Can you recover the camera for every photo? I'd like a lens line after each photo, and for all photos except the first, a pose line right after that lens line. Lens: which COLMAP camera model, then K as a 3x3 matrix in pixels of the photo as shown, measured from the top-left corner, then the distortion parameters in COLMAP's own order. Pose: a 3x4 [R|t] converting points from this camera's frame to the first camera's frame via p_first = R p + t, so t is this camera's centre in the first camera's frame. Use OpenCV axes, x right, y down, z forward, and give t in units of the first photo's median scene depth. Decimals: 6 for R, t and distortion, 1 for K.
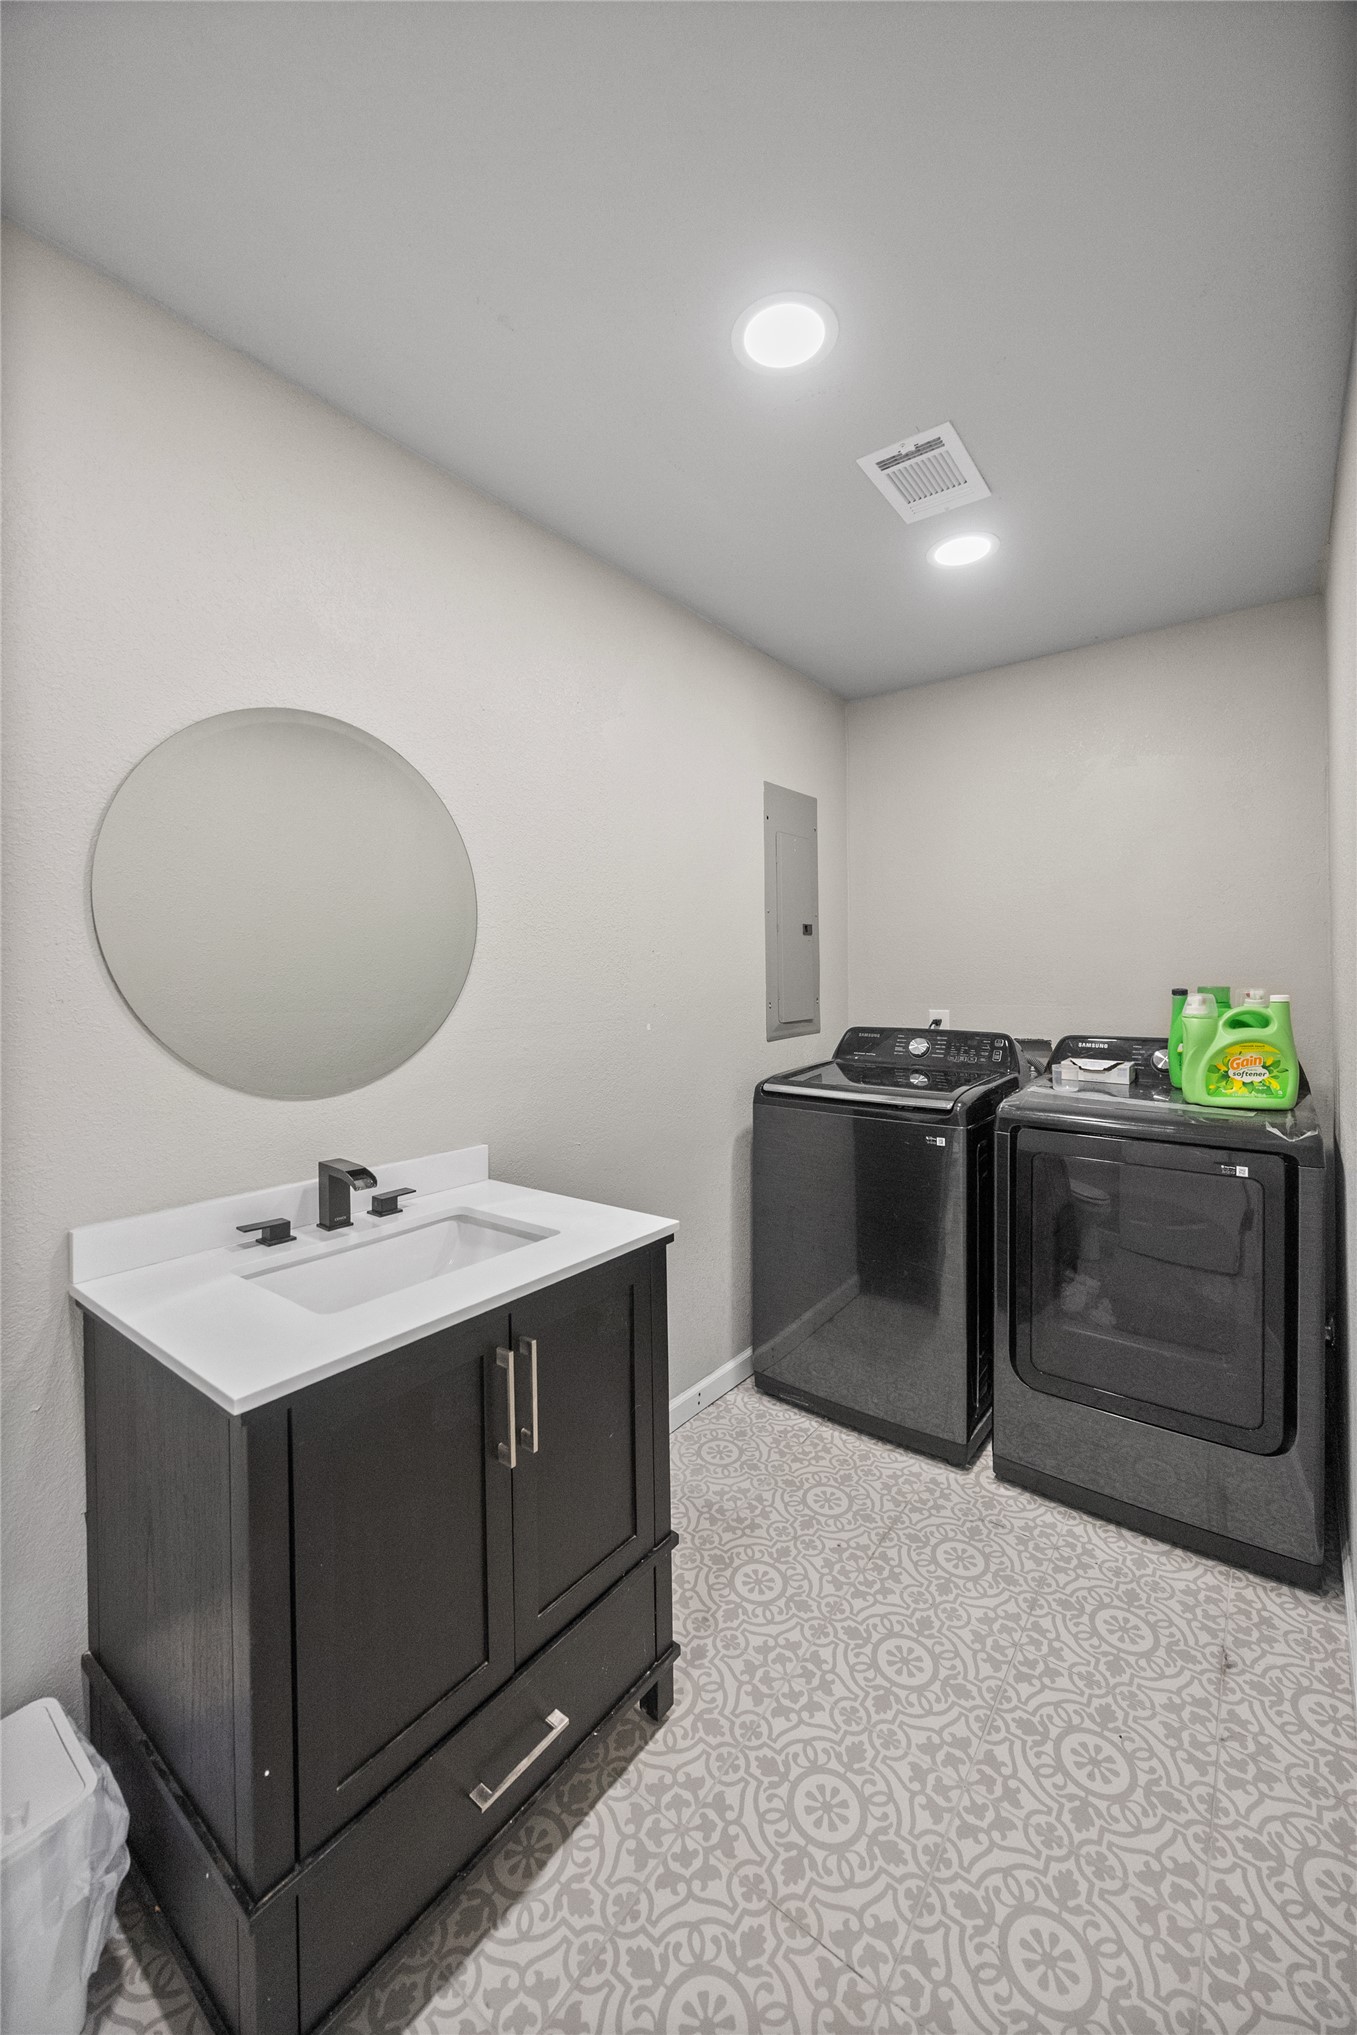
lens RADIAL K [[793.3, 0, 672.7], [0, 793.3, 983.0], [0, 0, 1]] dist [-0.001080, -0.000706]
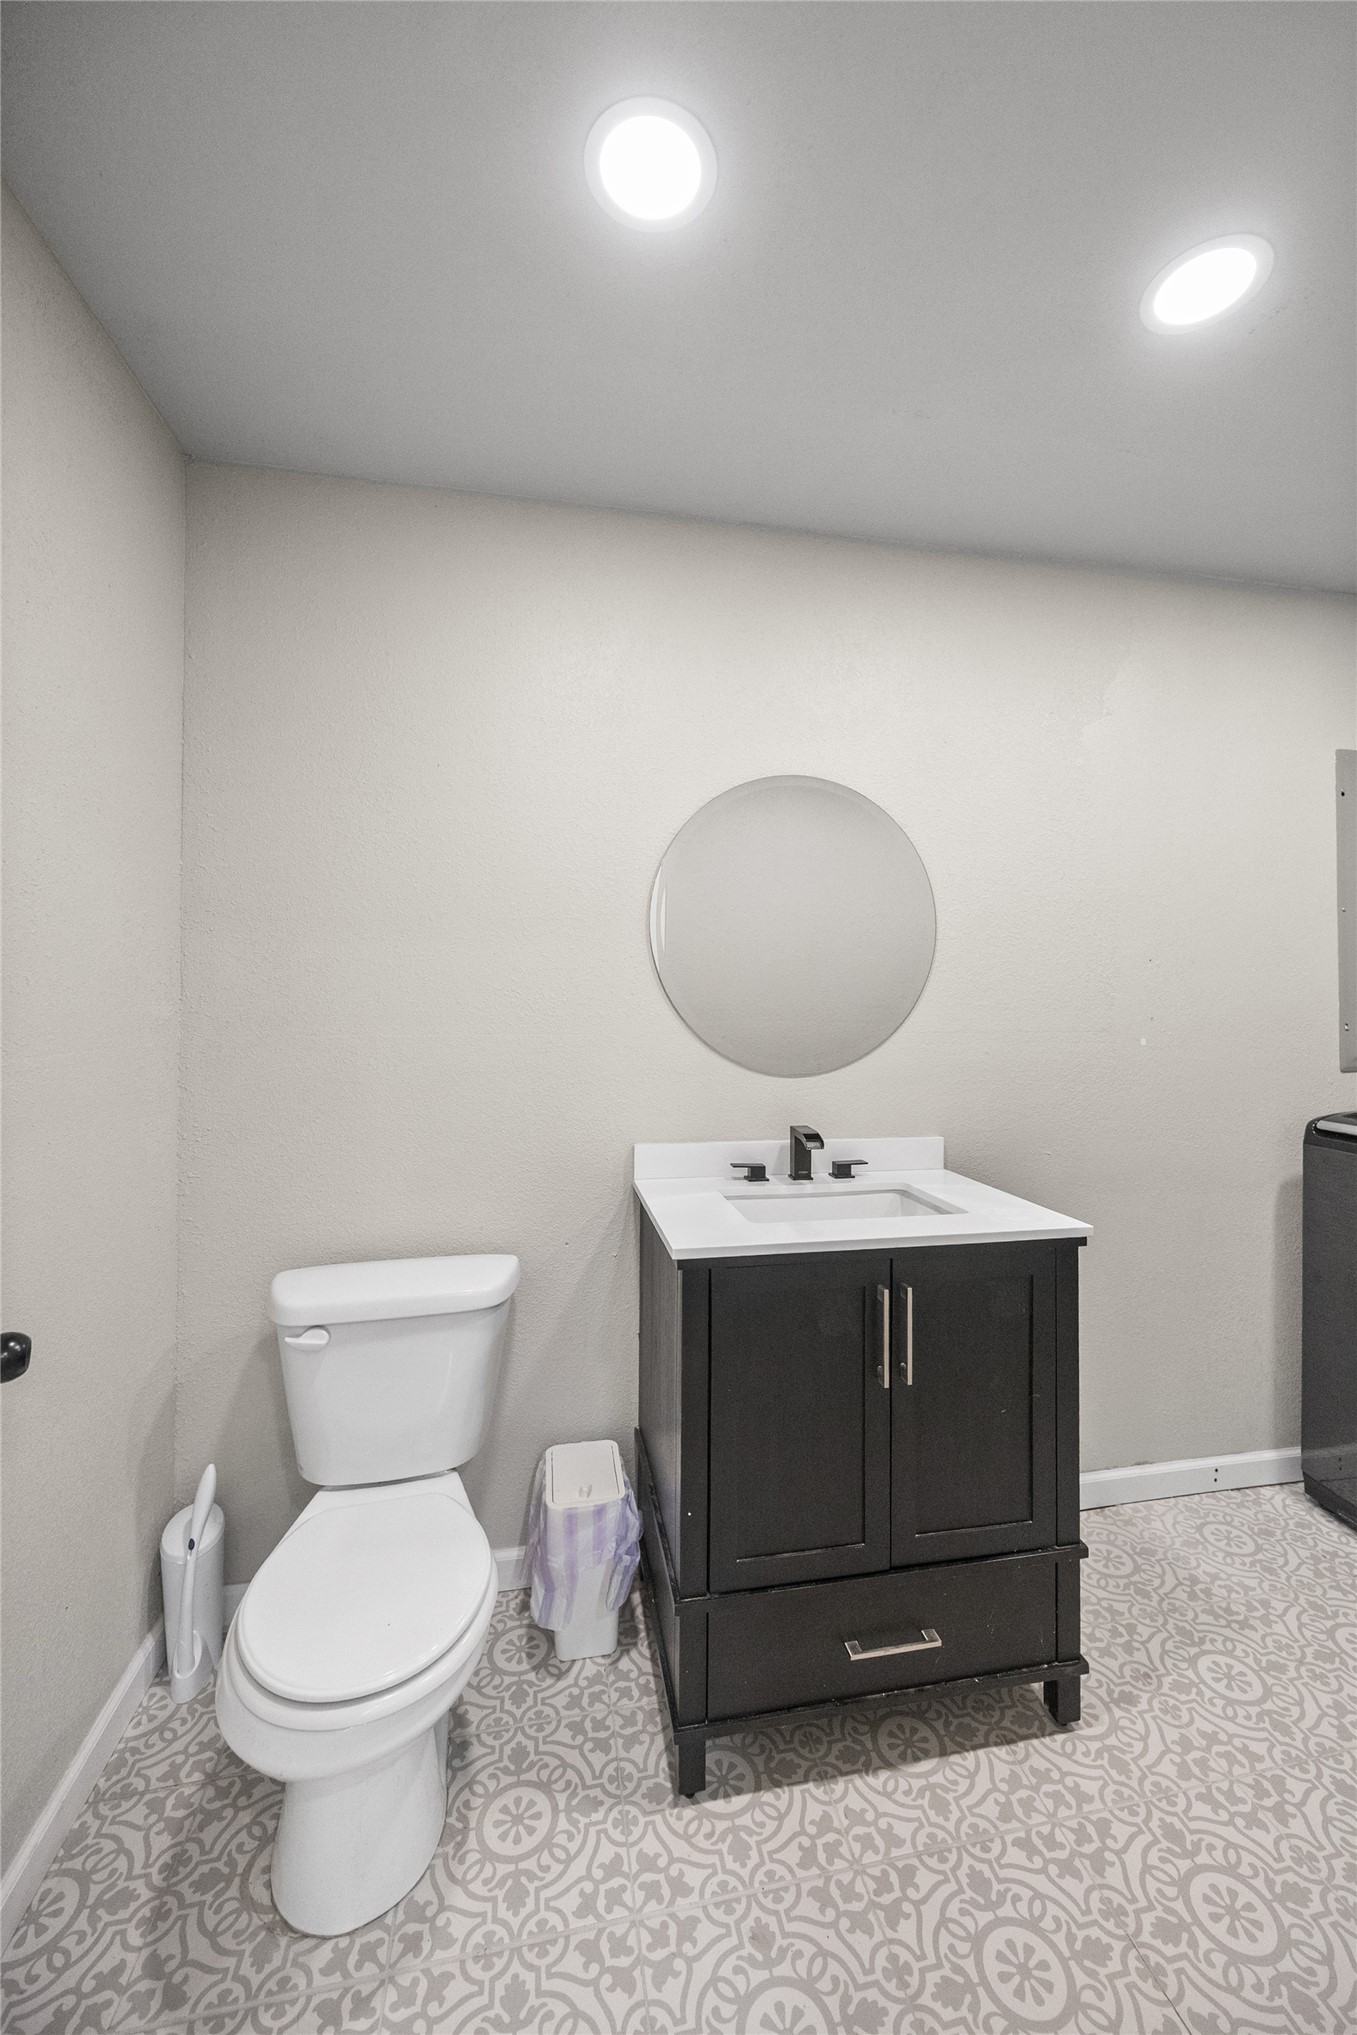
lens RADIAL K [[793.3, 0, 683.5], [0, 793.3, 1006.7], [0, 0, 1]] dist [-0.001080, -0.000706]
pose [[0.746470, 0.012013, -0.665311, 0.282478], [-0.020504, 0.999777, -0.004953, 0.045524], [0.665103, 0.017339, 0.746550, -0.073257]]
